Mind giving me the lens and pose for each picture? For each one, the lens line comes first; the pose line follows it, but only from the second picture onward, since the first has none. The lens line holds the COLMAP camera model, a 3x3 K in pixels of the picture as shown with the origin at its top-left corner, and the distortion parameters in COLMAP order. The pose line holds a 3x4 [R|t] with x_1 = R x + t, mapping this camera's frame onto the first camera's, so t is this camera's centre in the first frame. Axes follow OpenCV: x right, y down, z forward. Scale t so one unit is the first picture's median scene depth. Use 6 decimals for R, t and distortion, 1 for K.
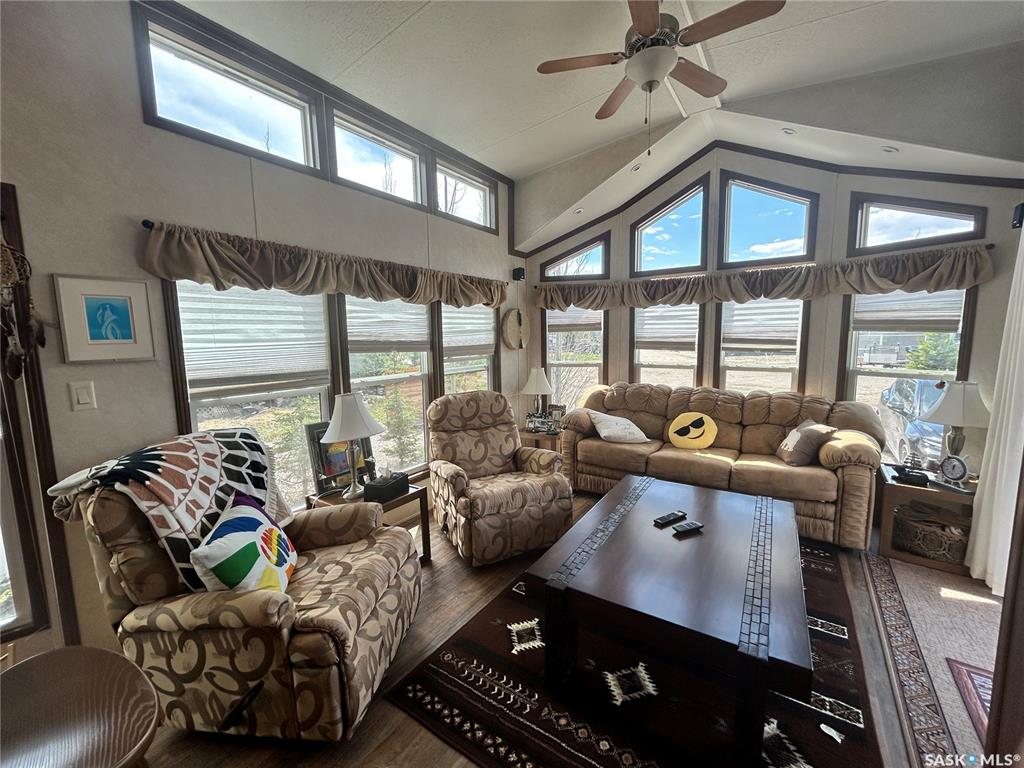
lens RADIAL K [[412.5, 0, 508.5], [0, 412.5, 386.4], [0, 0, 1]] dist [-0.001595, 0.000982]
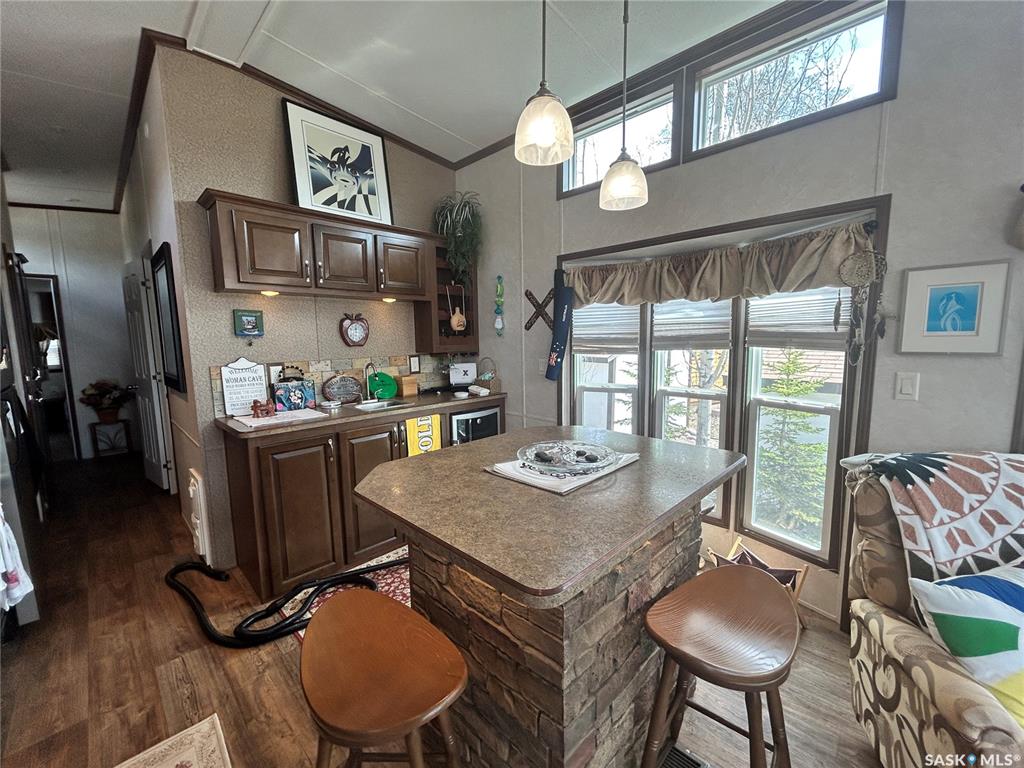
lens RADIAL K [[412.5, 0, 511.6], [0, 412.5, 383.0], [0, 0, 1]] dist [-0.001595, 0.000982]
pose [[-0.167777, 0.137490, -0.976190, 0.079835], [-0.096459, 0.983186, 0.155053, -0.028746], [0.981094, 0.120177, -0.151694, 0.111706]]
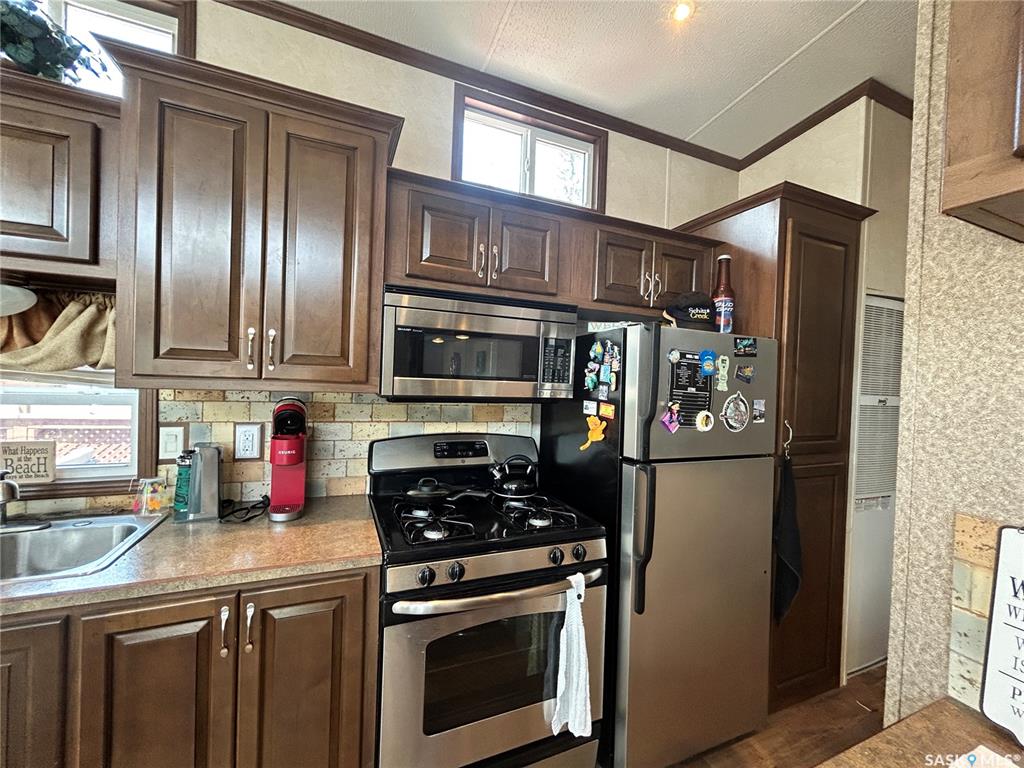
lens RADIAL K [[412.5, 0, 511.4], [0, 412.5, 383.0], [0, 0, 1]] dist [-0.001595, 0.000982]
pose [[-0.847236, -0.015025, 0.531005, -0.557819], [0.044015, 0.994177, 0.098360, 0.018728], [-0.529390, 0.106706, -0.841641, -0.297603]]
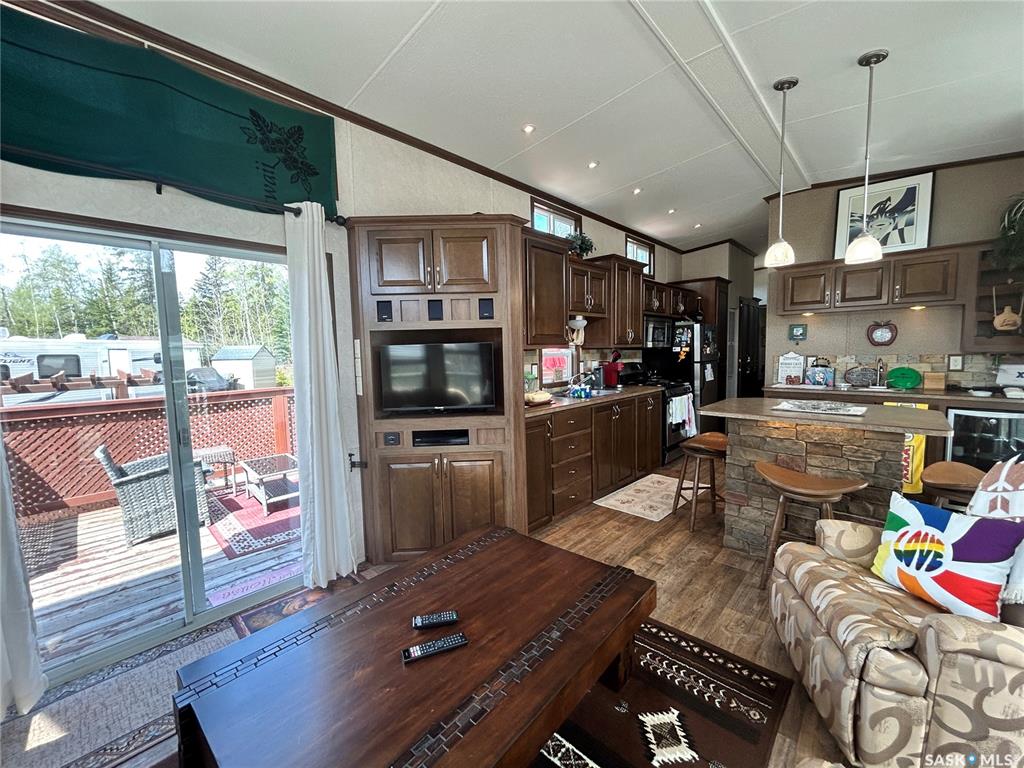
lens RADIAL K [[412.5, 0, 512.6], [0, 412.5, 383.8], [0, 0, 1]] dist [-0.001595, 0.000982]
pose [[-0.988652, 0.029425, 0.147315, 0.129383], [0.057878, 0.979534, 0.192777, -0.133893], [-0.138628, 0.199116, -0.970121, 1.107441]]
